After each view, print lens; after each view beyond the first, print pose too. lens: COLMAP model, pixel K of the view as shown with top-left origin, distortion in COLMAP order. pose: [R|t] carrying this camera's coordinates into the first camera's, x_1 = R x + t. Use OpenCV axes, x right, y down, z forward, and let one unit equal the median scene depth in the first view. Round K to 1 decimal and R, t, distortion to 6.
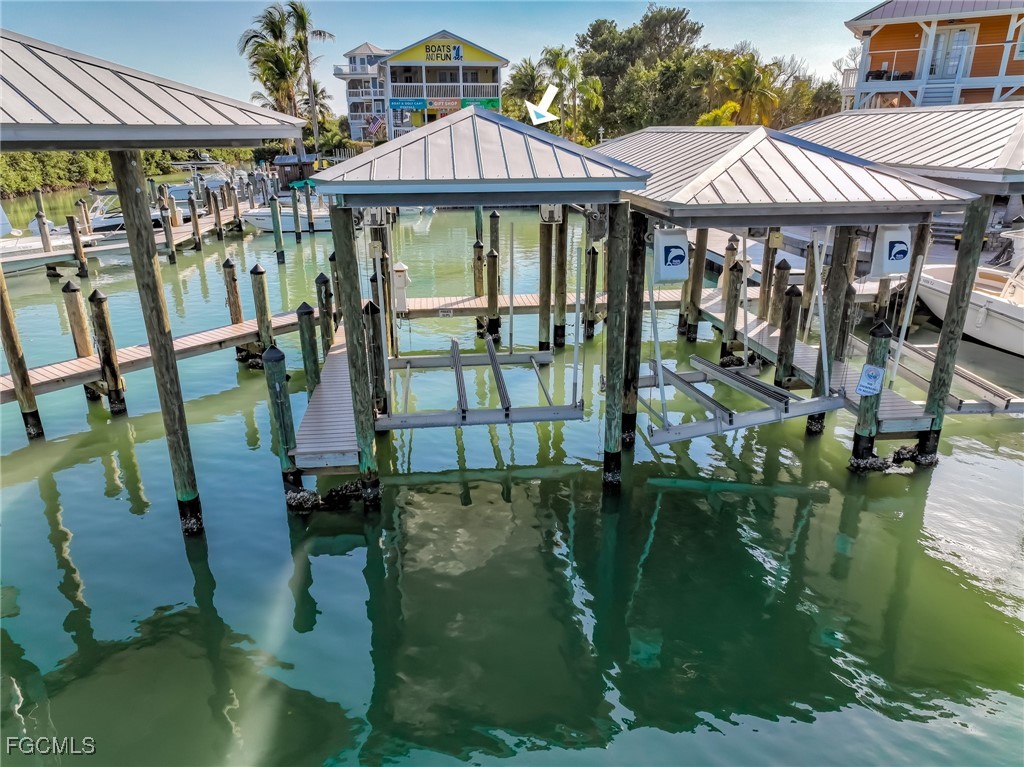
lens RADIAL K [[728.9, 0, 512.0], [0, 728.9, 383.5], [0, 0, 1]] dist [0.001836, 0.022592]
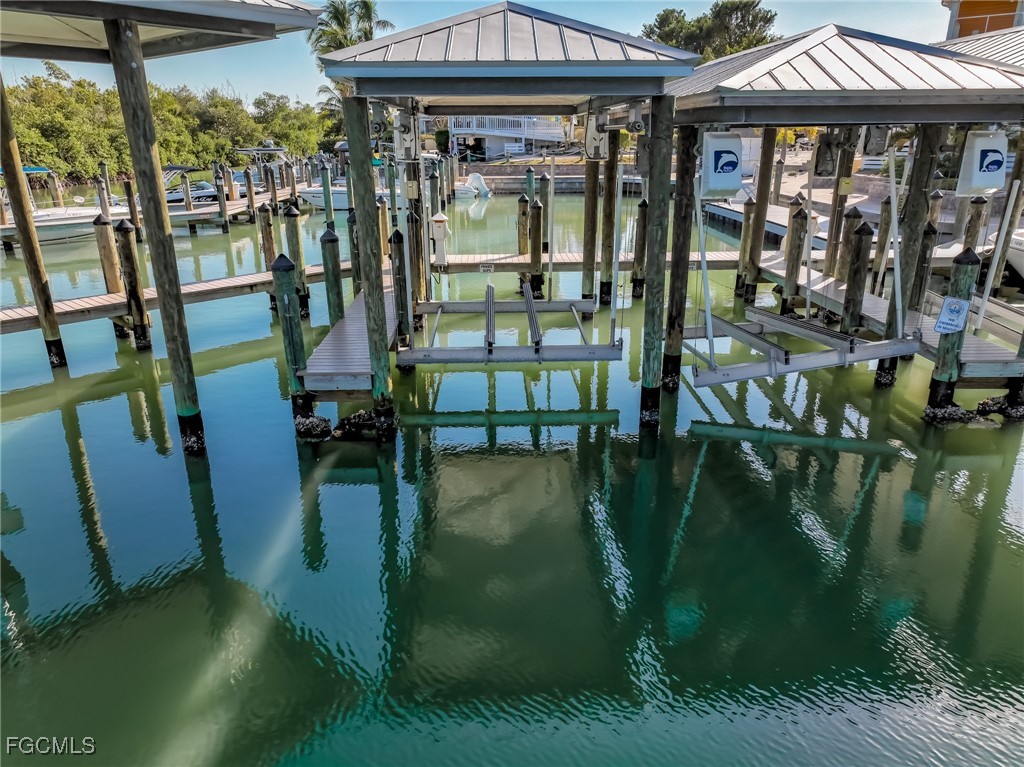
lens RADIAL K [[728.9, 0, 512.0], [0, 728.9, 383.5], [0, 0, 1]] dist [0.001836, 0.022592]
pose [[0.996351, 0.028640, -0.080397, 0.031658], [-0.029131, 0.999563, -0.004940, 0.078963], [0.080220, 0.007264, 0.996751, 0.070552]]
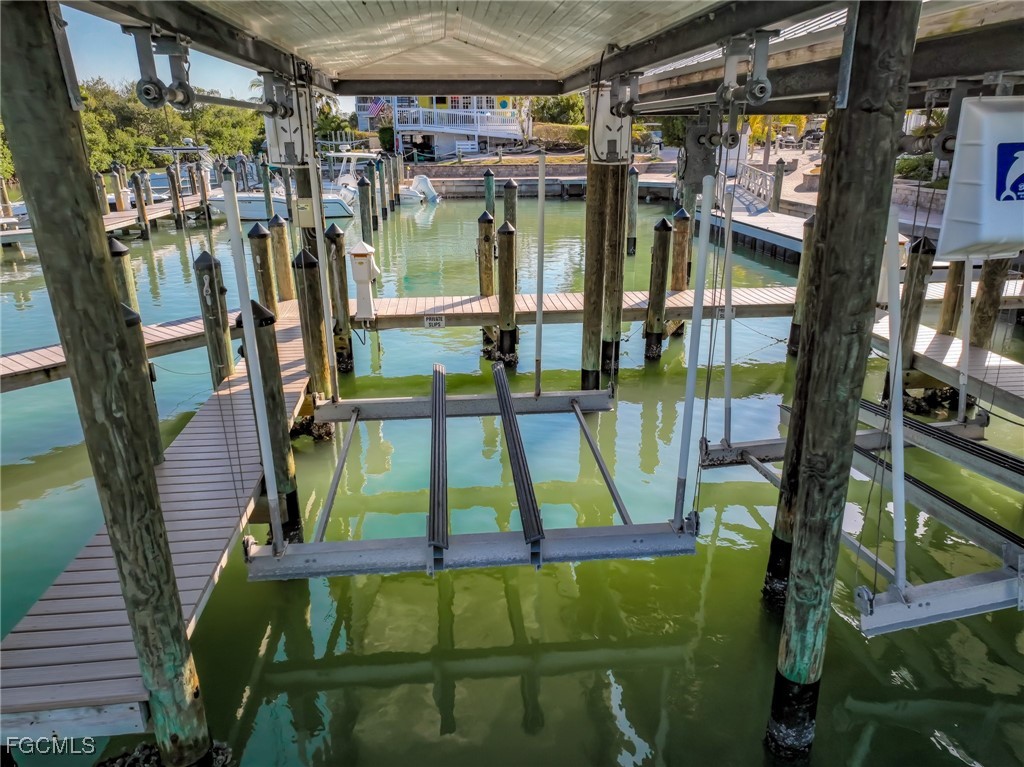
lens RADIAL K [[728.9, 0, 512.0], [0, 728.9, 383.5], [0, 0, 1]] dist [0.001836, 0.022592]
pose [[0.999775, 0.006786, -0.020073, -0.011006], [-0.006879, 0.999966, -0.004567, -0.052190], [0.020041, 0.004704, 0.999788, 0.476863]]
